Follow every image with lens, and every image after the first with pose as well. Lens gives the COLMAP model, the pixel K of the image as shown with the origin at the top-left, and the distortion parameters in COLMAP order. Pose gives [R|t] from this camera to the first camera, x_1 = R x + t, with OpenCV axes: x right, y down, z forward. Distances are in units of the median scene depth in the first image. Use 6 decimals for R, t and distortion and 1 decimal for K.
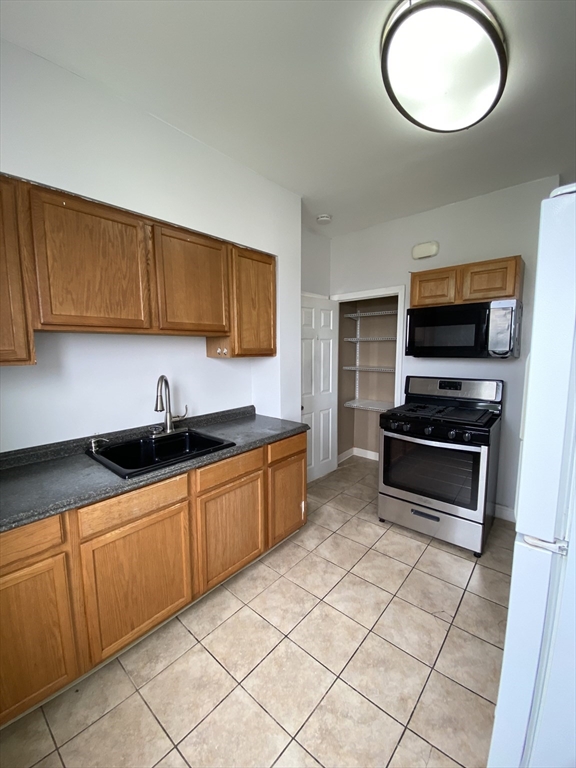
lens RADIAL K [[314.5, 0, 288.0], [0, 314.5, 384.0], [0, 0, 1]] dist [-0.001306, -0.000190]
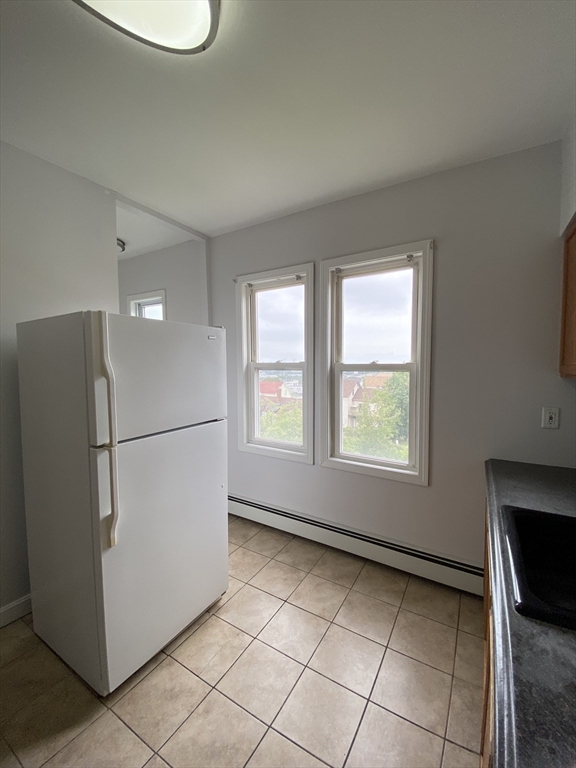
lens RADIAL K [[314.5, 0, 288.0], [0, 314.5, 384.0], [0, 0, 1]] dist [-0.001306, -0.000190]
pose [[-0.982911, 0.014848, -0.183483, 0.264042], [-0.016101, 0.985987, 0.166043, -0.193793], [0.183378, 0.166160, -0.968898, 1.750152]]
